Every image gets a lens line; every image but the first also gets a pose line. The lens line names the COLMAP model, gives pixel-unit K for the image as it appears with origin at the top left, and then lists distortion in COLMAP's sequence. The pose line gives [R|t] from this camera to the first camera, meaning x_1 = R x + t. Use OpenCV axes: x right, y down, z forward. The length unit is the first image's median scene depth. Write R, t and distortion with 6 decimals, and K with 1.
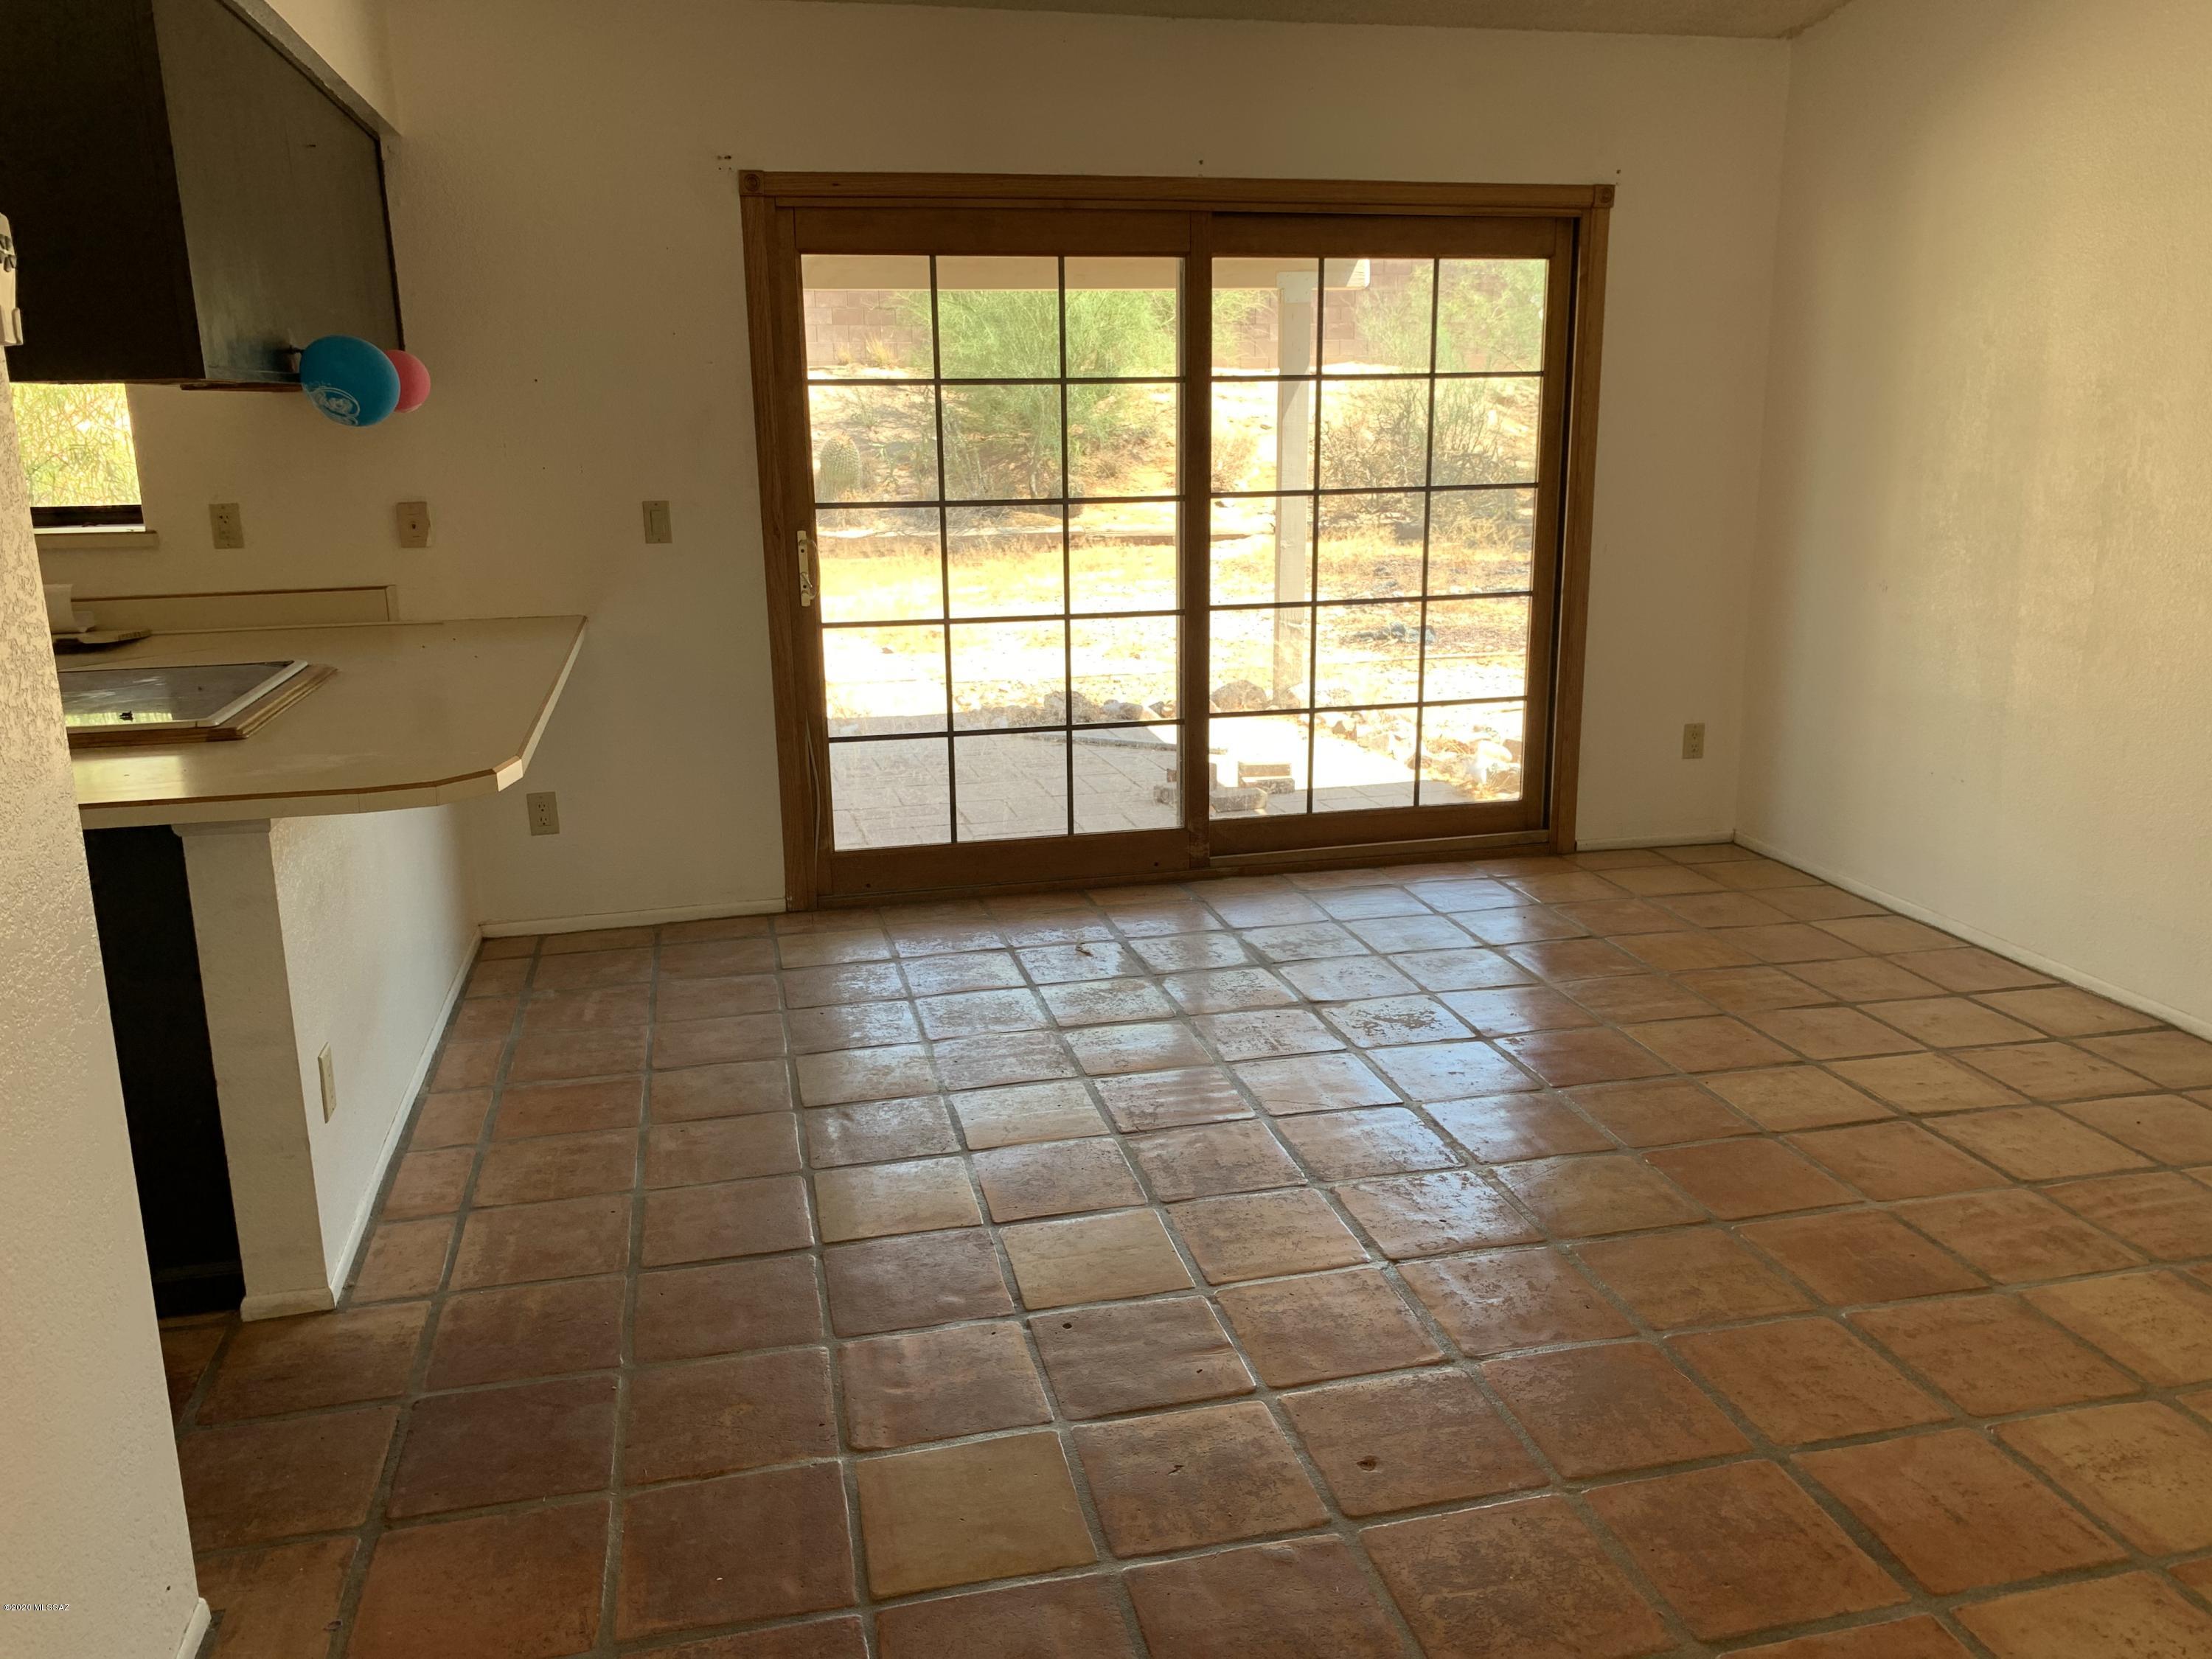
lens RADIAL K [[1680.7, 0, 1084.0], [0, 1680.7, 817.5], [0, 0, 1]] dist [0.039291, -0.053519]
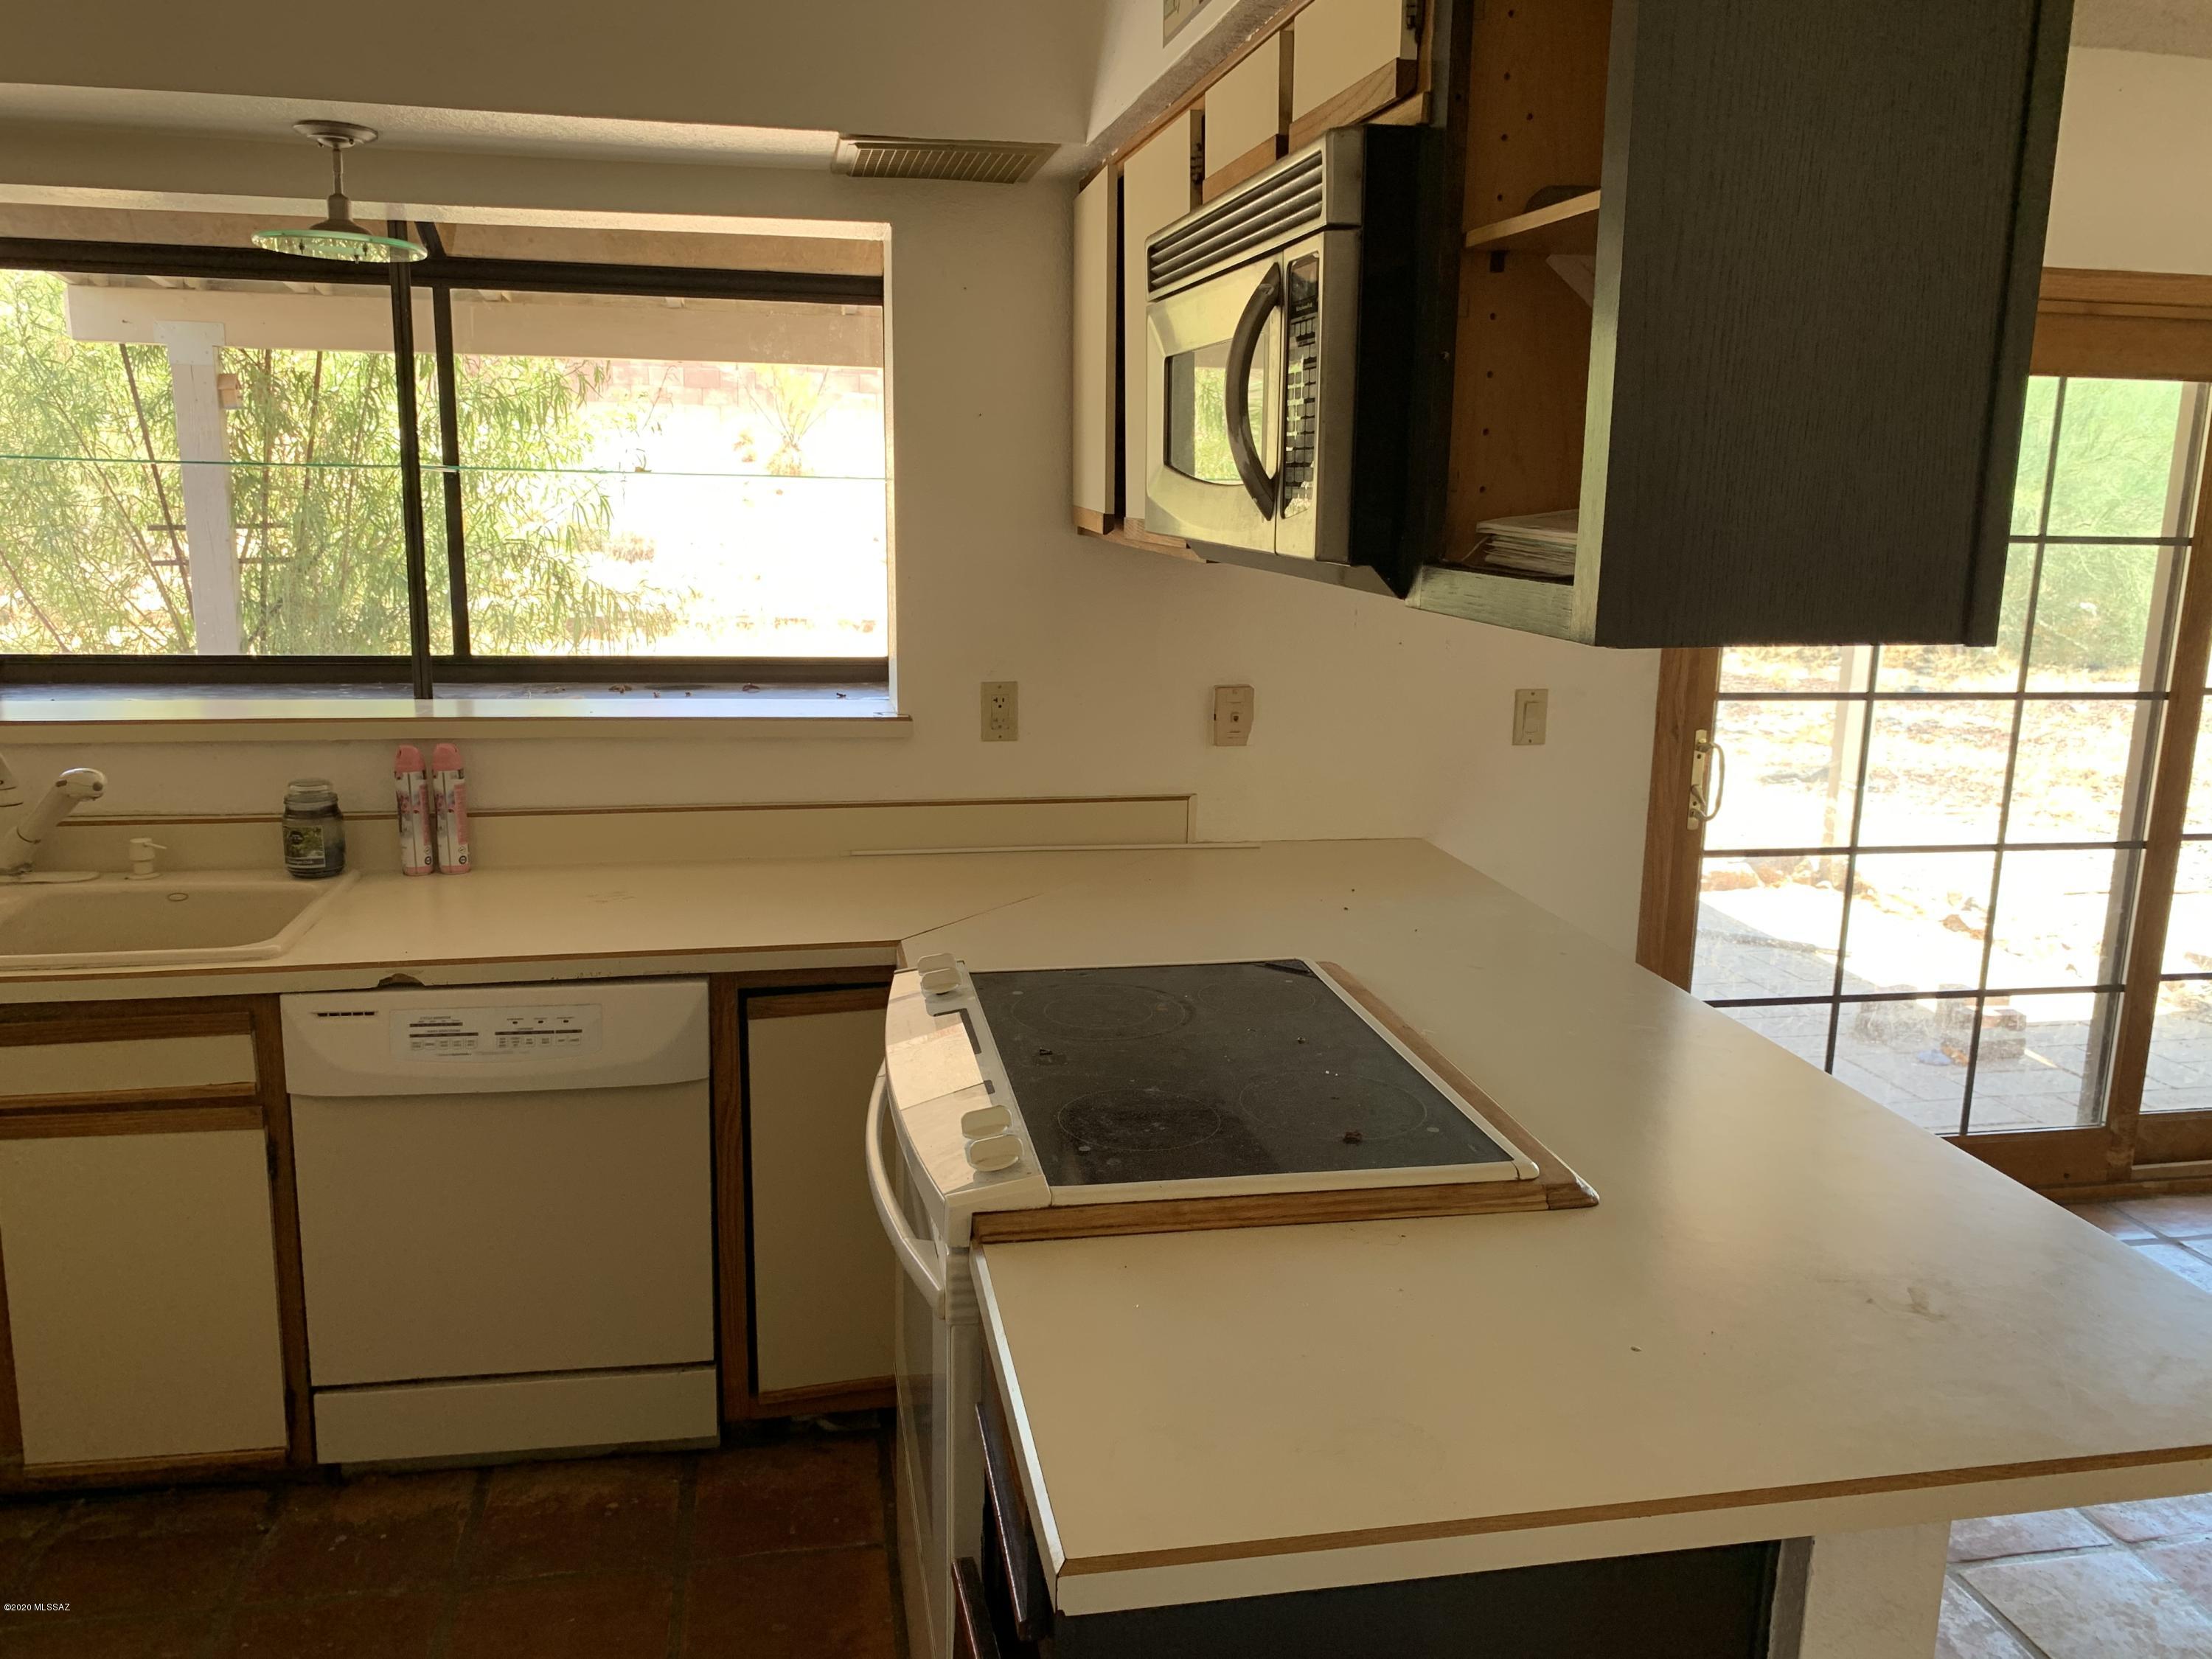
lens RADIAL K [[1690.2, 0, 1106.0], [0, 1690.2, 829.5], [0, 0, 1]] dist [0.003552, -0.000882]
pose [[0.998679, 0.042442, -0.028979, -0.427656], [-0.043108, 0.998811, -0.022757, -0.104102], [0.027979, 0.023976, 0.999321, 0.263146]]
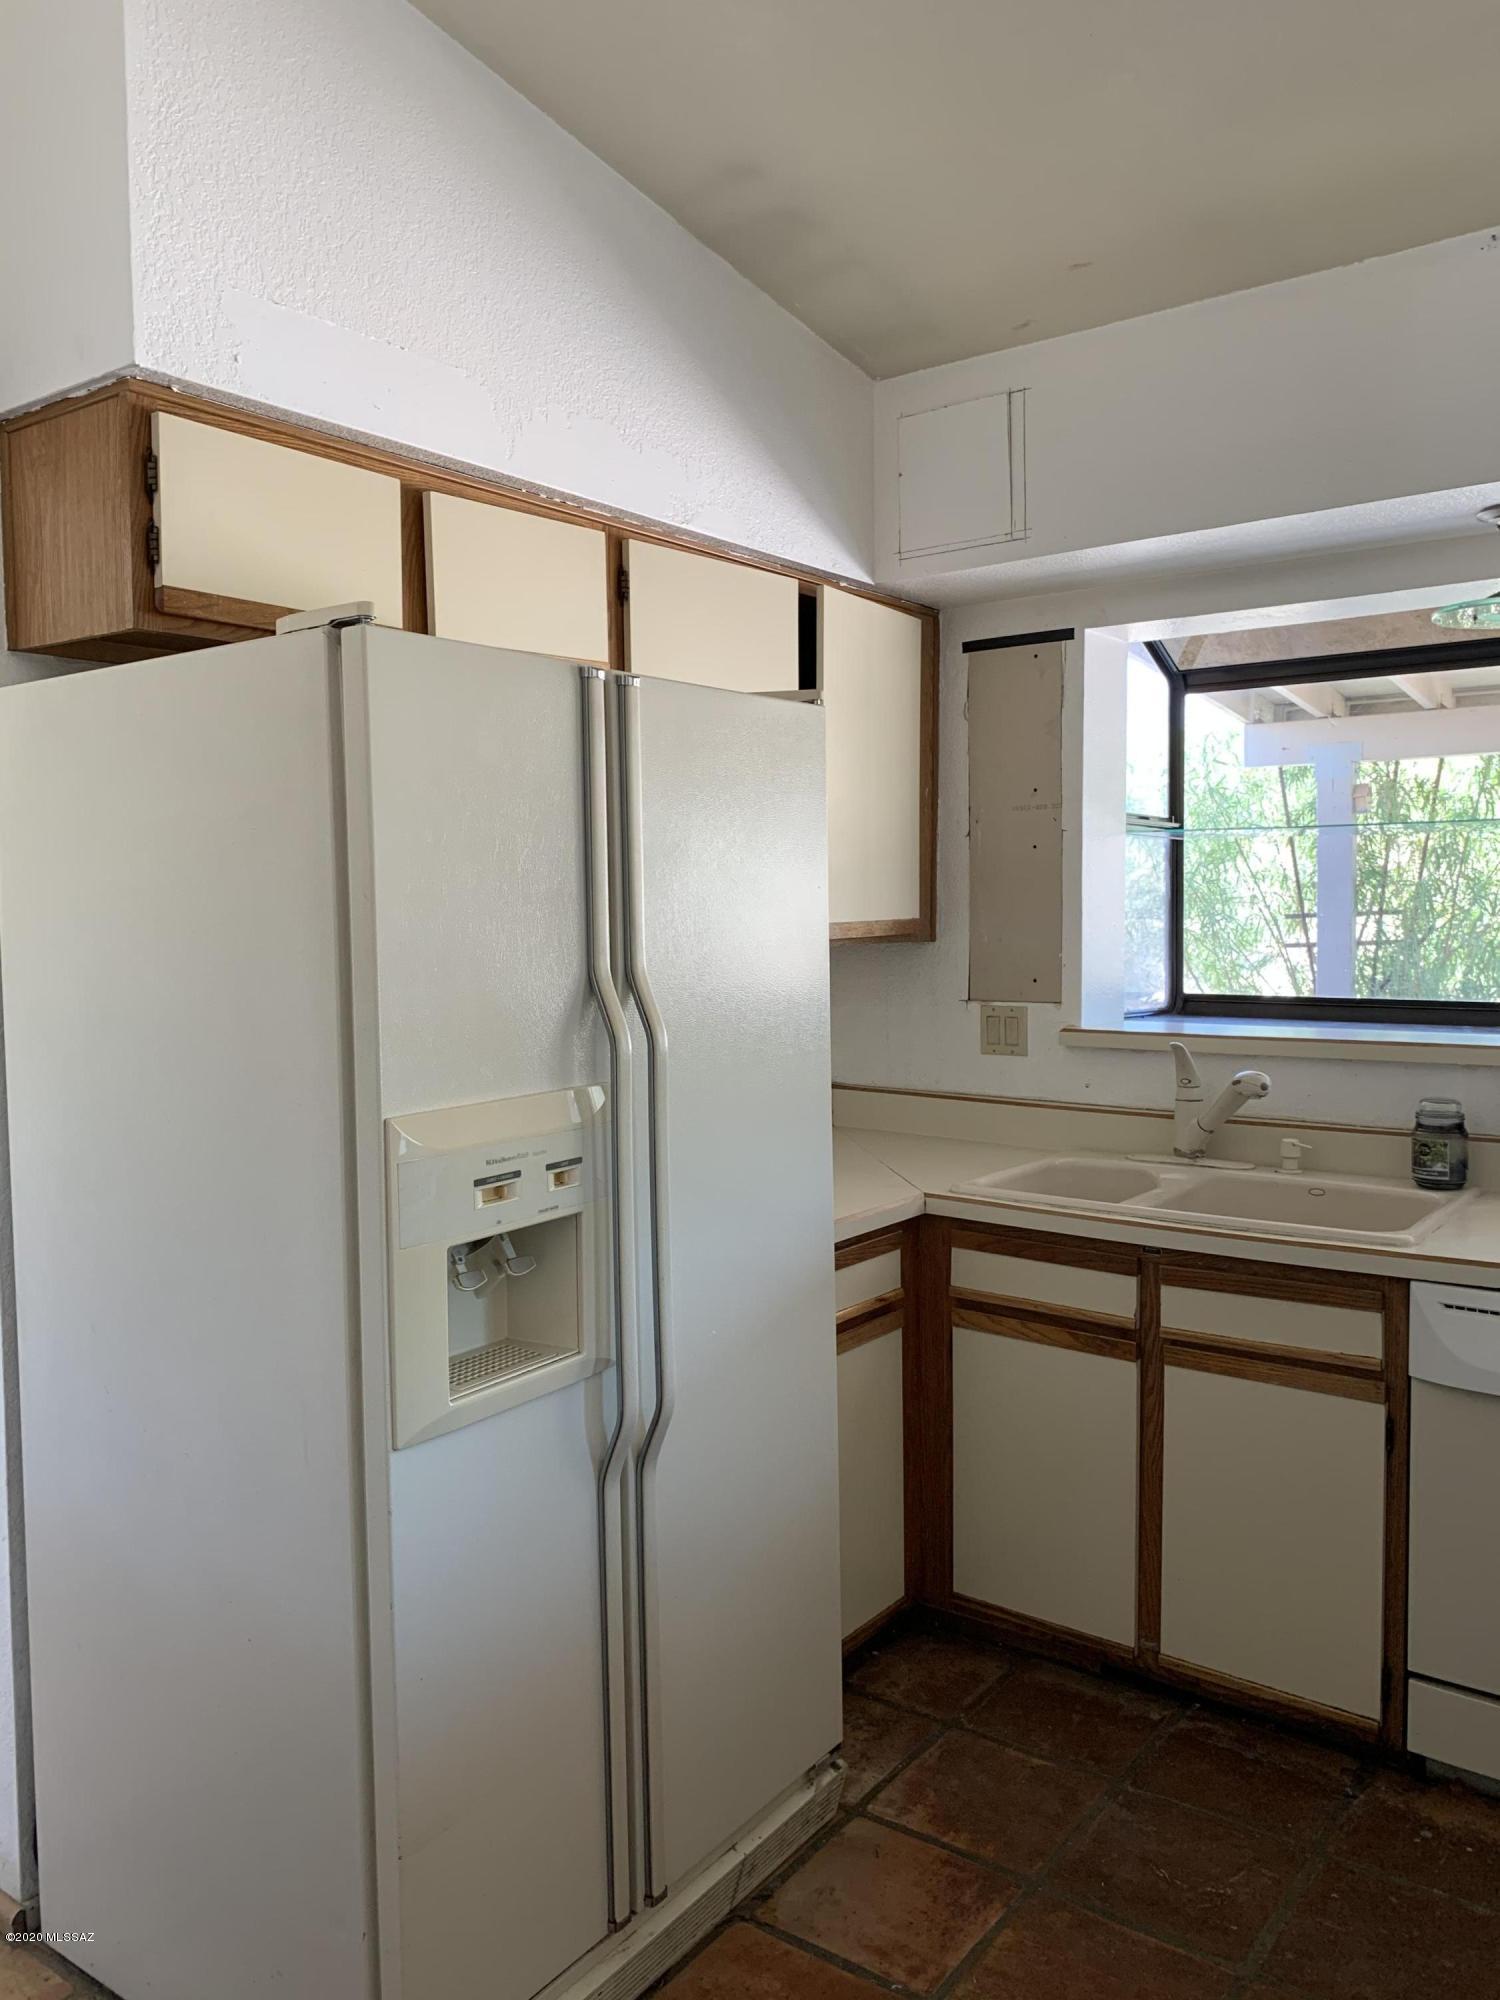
lens RADIAL K [[1528.2, 0, 738.1], [0, 1528.2, 991.6], [0, 0, 1]] dist [0.003552, -0.000882]
pose [[0.646934, 0.045515, -0.761186, -0.459638], [-0.167779, 0.982251, -0.083862, -0.065433], [0.743859, 0.181964, 0.643088, 0.268692]]
